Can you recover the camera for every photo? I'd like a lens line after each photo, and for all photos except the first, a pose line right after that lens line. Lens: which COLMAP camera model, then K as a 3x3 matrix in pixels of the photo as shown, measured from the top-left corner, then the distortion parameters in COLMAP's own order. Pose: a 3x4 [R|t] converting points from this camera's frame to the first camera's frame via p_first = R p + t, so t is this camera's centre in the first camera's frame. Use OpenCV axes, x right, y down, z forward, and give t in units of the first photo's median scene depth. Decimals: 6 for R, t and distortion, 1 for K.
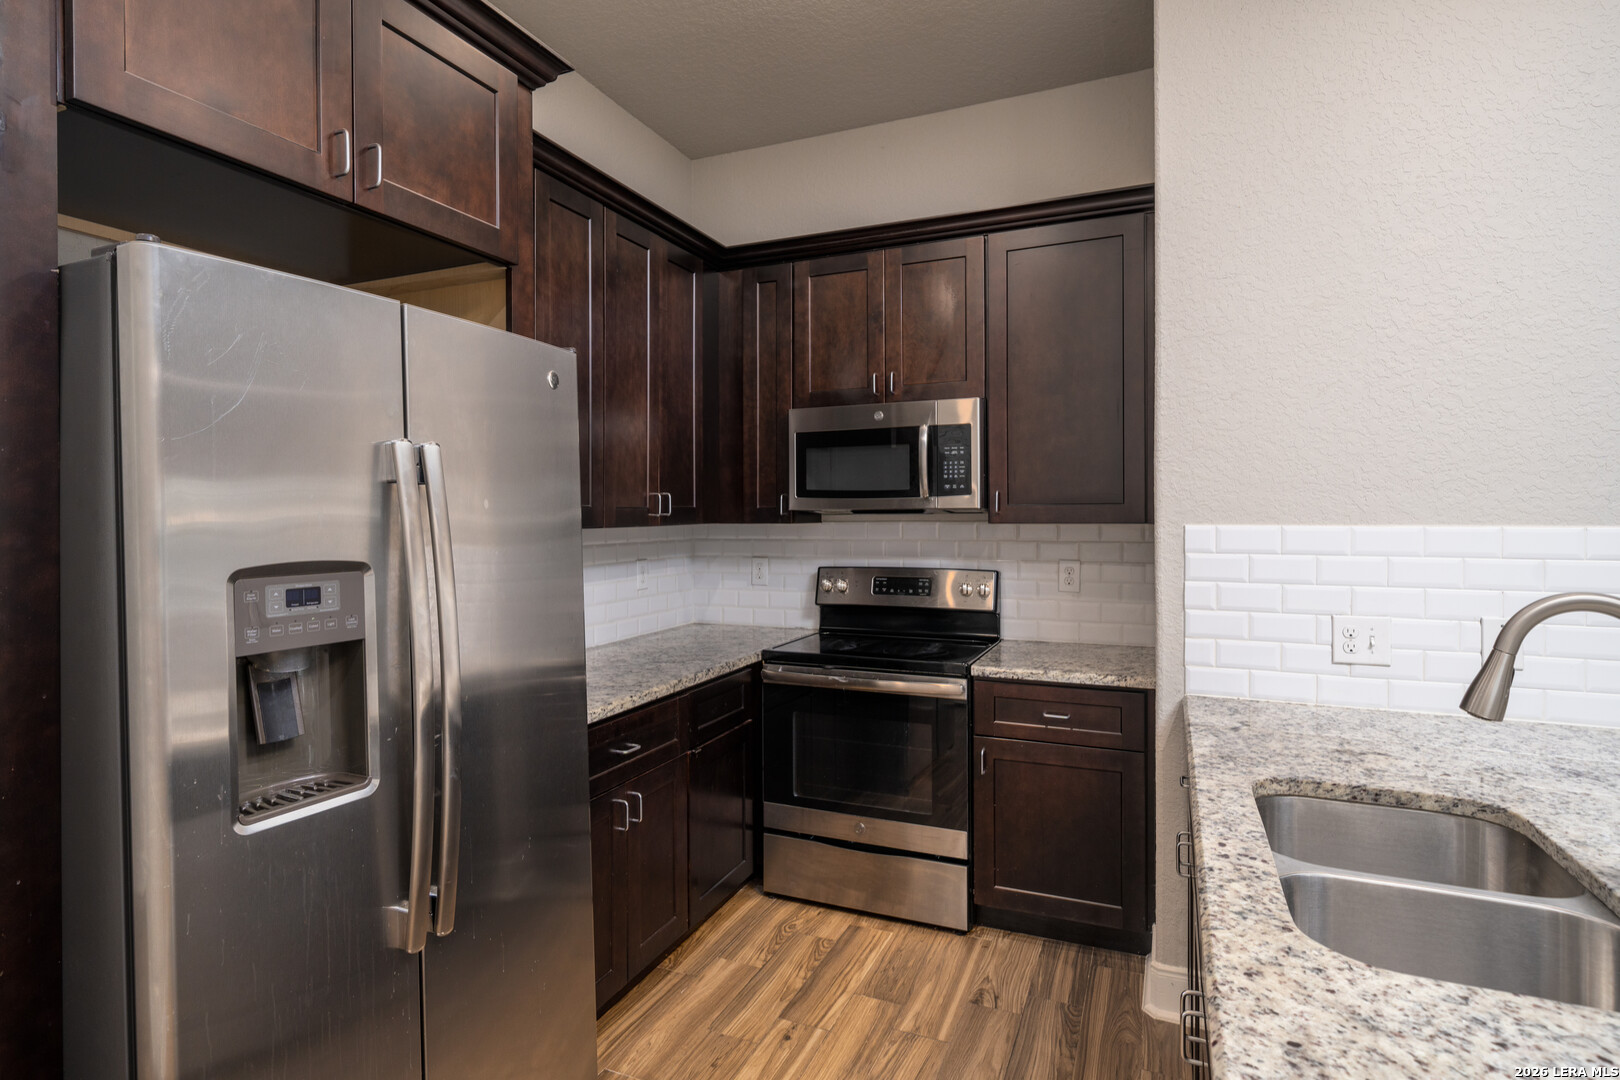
lens RADIAL K [[870.2, 0, 774.7], [0, 870.2, 515.2], [0, 0, 1]] dist [0.002183, -0.001010]
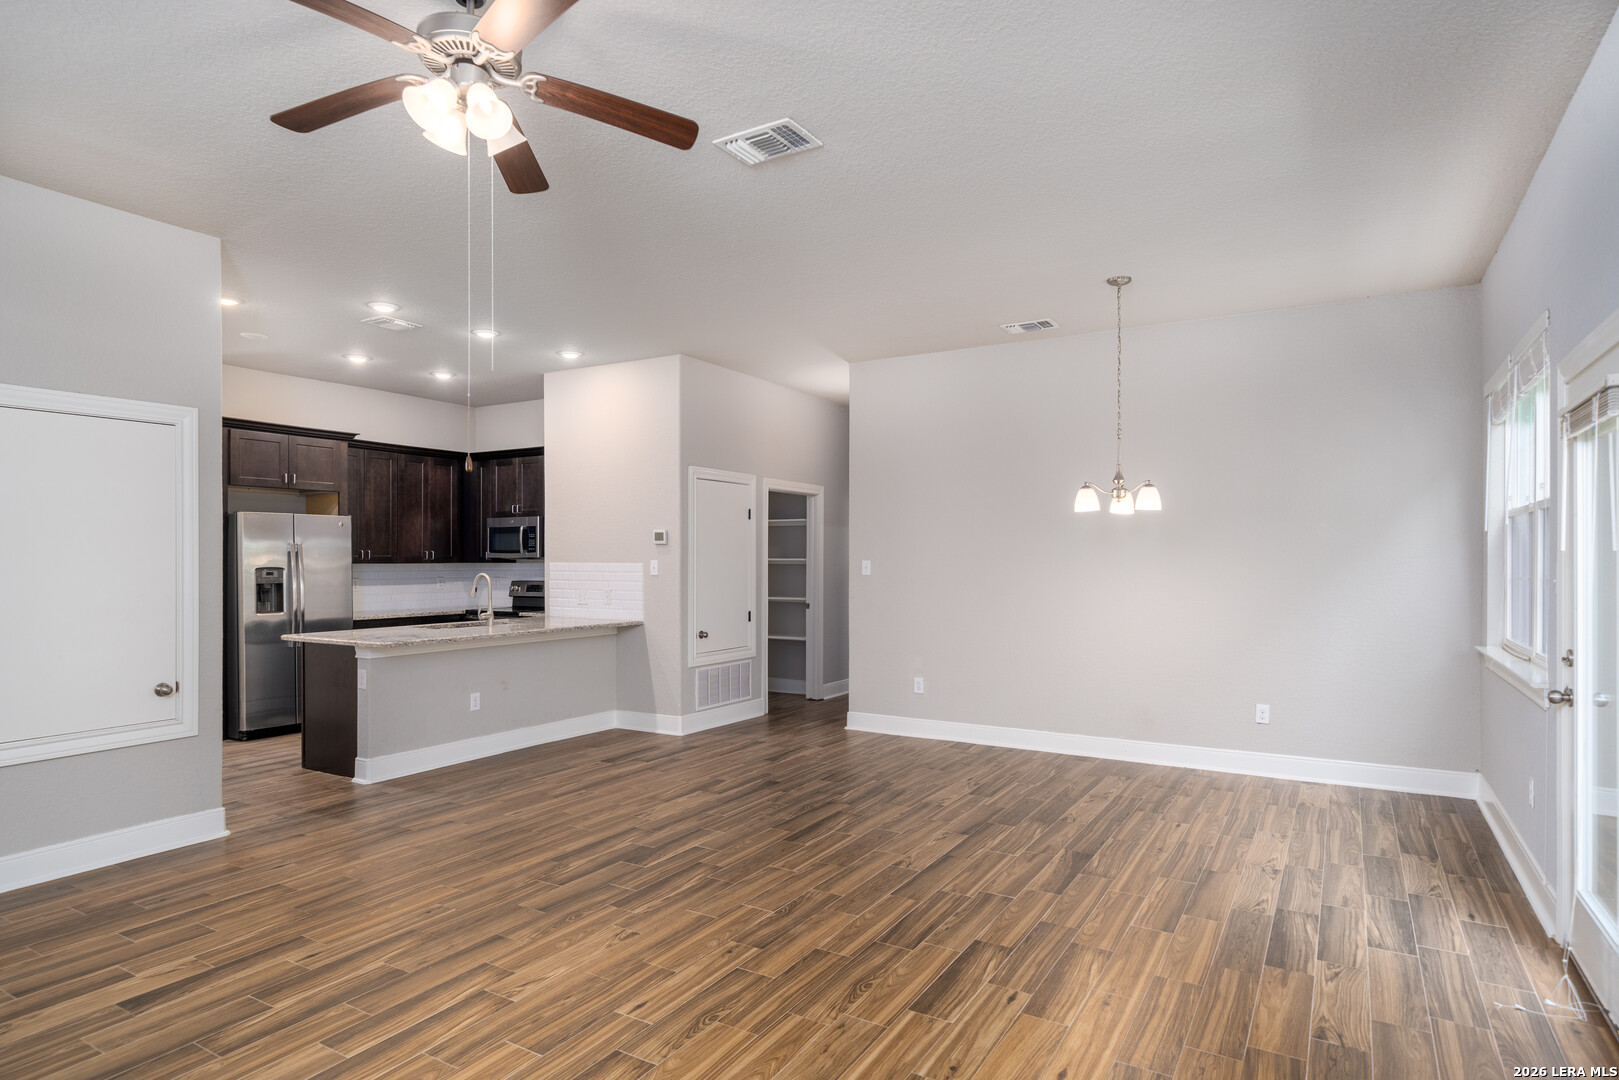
lens RADIAL K [[893.8, 0, 782.4], [0, 893.8, 563.3], [0, 0, 1]] dist [0.008727, -0.003605]
pose [[0.991175, 0.004975, -0.132464, 1.551361], [-0.004697, 0.999986, 0.002409, 0.000690], [0.132474, -0.001765, 0.991185, -1.892855]]
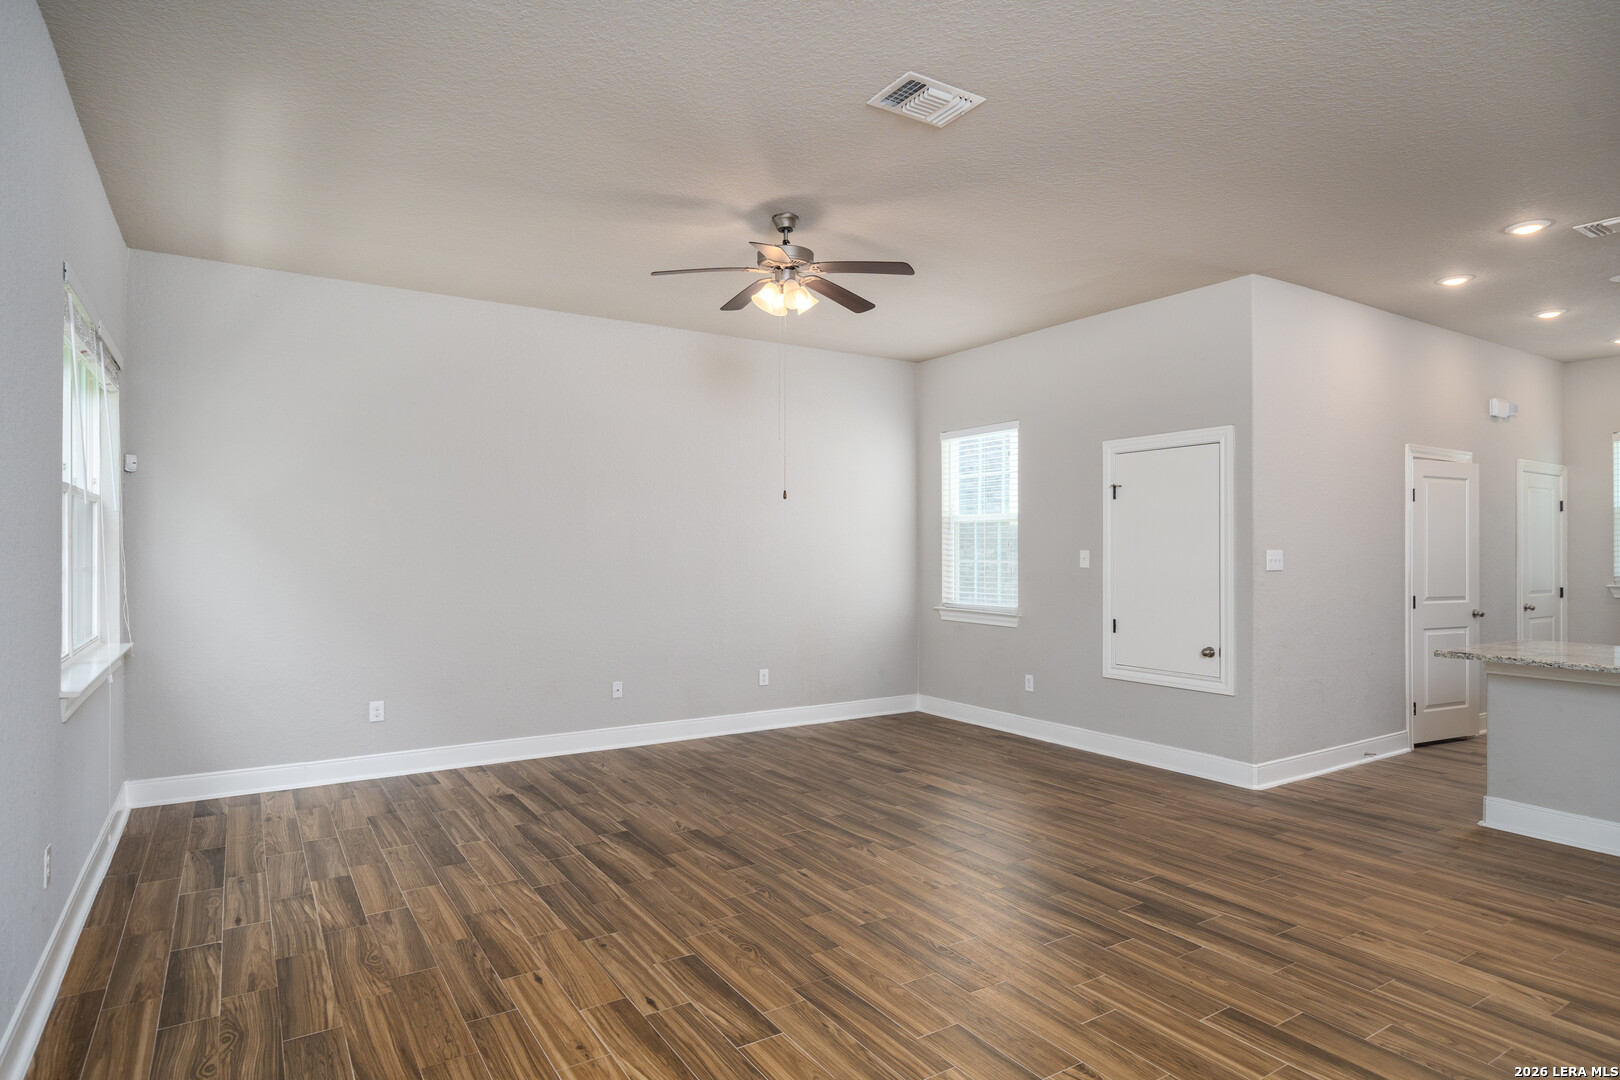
lens RADIAL K [[894.4, 0, 810.7], [0, 894.4, 540.4], [0, 0, 1]] dist [0.008727, -0.003605]
pose [[-0.537299, -0.004475, -0.843380, 2.427932], [-0.003920, 0.999988, -0.002809, -0.006419], [0.843383, 0.001797, -0.537310, -0.146104]]
